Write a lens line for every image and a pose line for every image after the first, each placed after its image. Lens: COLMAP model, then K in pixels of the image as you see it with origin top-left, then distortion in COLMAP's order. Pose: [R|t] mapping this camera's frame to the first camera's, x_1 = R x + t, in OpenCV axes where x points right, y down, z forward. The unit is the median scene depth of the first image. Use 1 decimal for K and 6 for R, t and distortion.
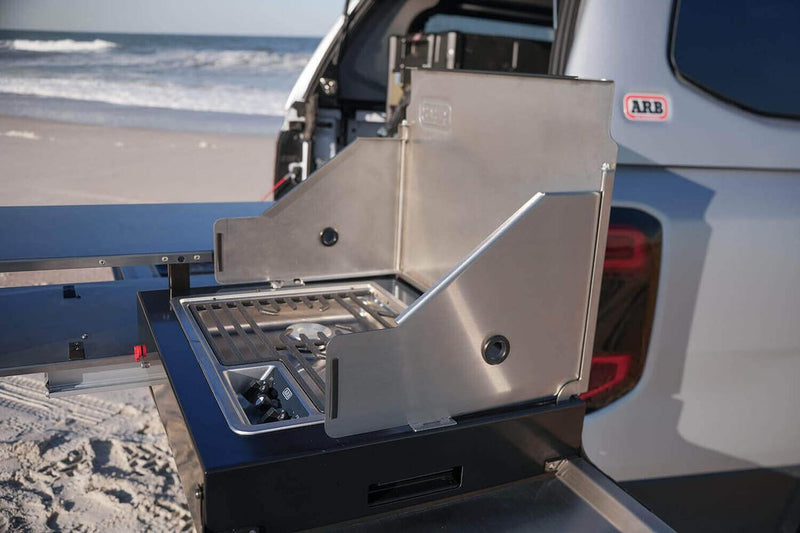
lens RADIAL K [[689.9, 0, 391.0], [0, 689.9, 256.2], [0, 0, 1]] dist [-0.006239, 0.009868]
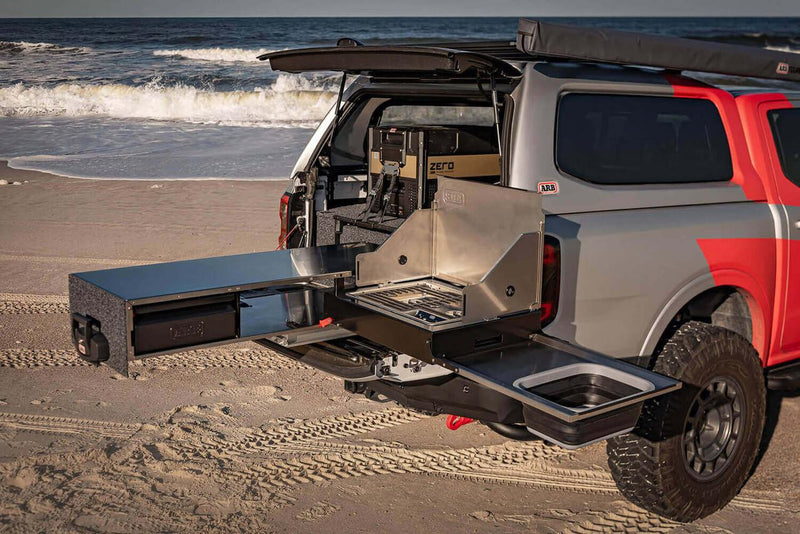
lens RADIAL K [[892.8, 0, 404.4], [0, 892.8, 258.2], [0, 0, 1]] dist [-0.046287, 0.000000]
pose [[0.971585, -0.072959, 0.225166, -0.357989], [0.083768, 0.995729, -0.038814, 0.037151], [-0.221373, 0.056573, 0.973547, -0.809511]]
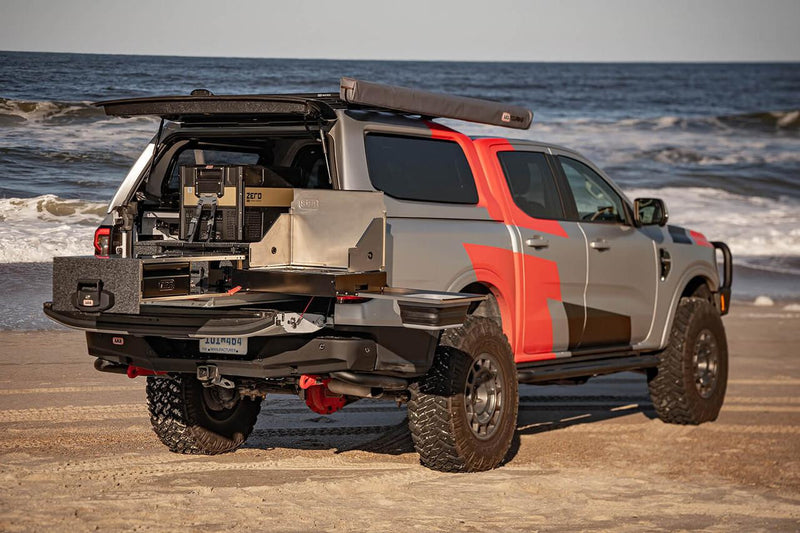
lens RADIAL K [[1789.2, 0, 399.3], [0, 1789.2, 267.7], [0, 0, 1]] dist [0.067650, 0.000000]
pose [[0.809771, -0.060705, 0.583597, -2.026653], [0.169651, 0.976374, -0.133840, 0.567486], [-0.561684, 0.207388, 0.800938, -2.605213]]
